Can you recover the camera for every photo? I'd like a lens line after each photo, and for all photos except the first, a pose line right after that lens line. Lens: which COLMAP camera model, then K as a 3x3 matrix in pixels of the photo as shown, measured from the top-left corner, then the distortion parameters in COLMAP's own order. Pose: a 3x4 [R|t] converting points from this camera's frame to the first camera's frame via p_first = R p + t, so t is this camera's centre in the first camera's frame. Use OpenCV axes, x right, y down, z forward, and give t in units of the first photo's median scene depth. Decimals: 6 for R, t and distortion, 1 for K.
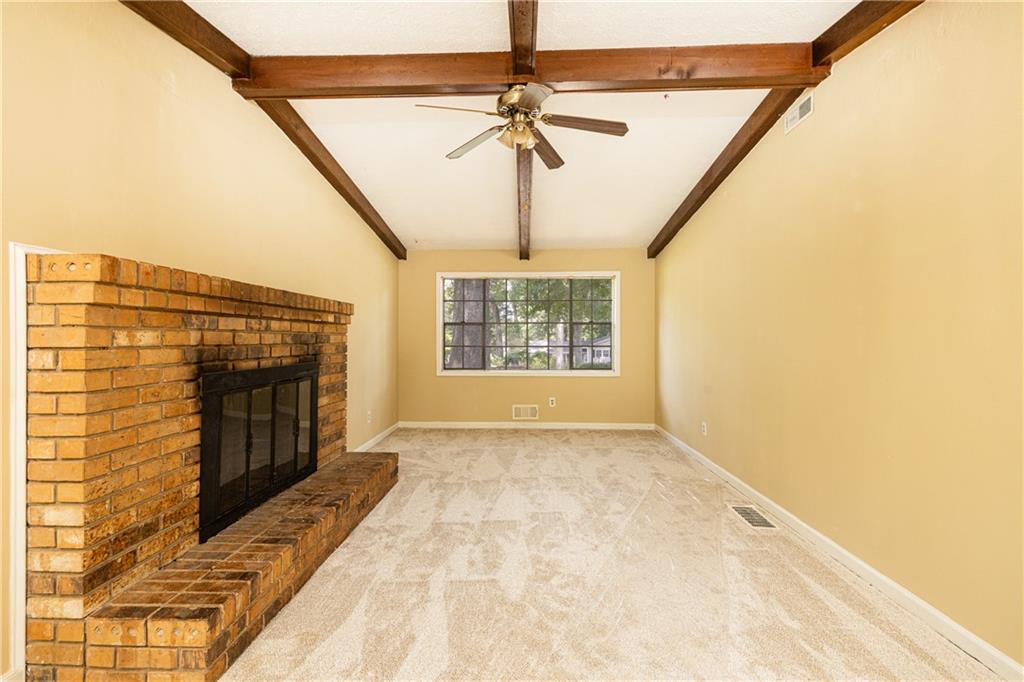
lens RADIAL K [[430.7, 0, 512.0], [0, 430.7, 341.0], [0, 0, 1]] dist [0.011891, -0.000086]
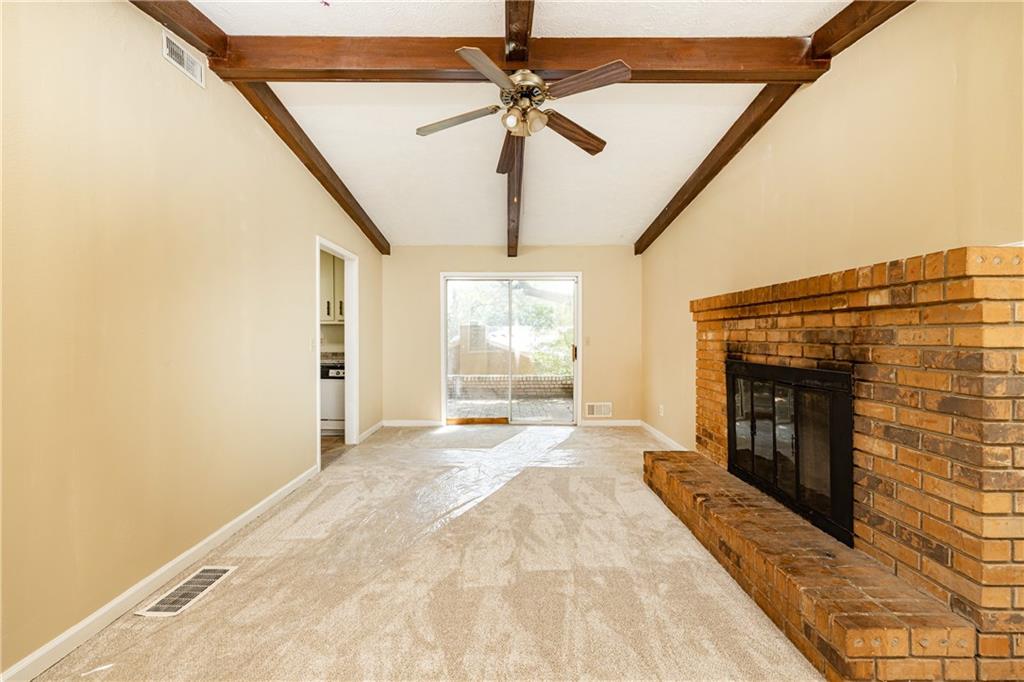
lens RADIAL K [[430.7, 0, 512.0], [0, 430.7, 341.0], [0, 0, 1]] dist [0.011891, -0.000086]
pose [[-0.999245, -0.004260, -0.038626, 0.082190], [-0.004937, 0.999835, 0.017459, -0.009272], [0.038545, 0.017637, -0.999101, 2.083825]]
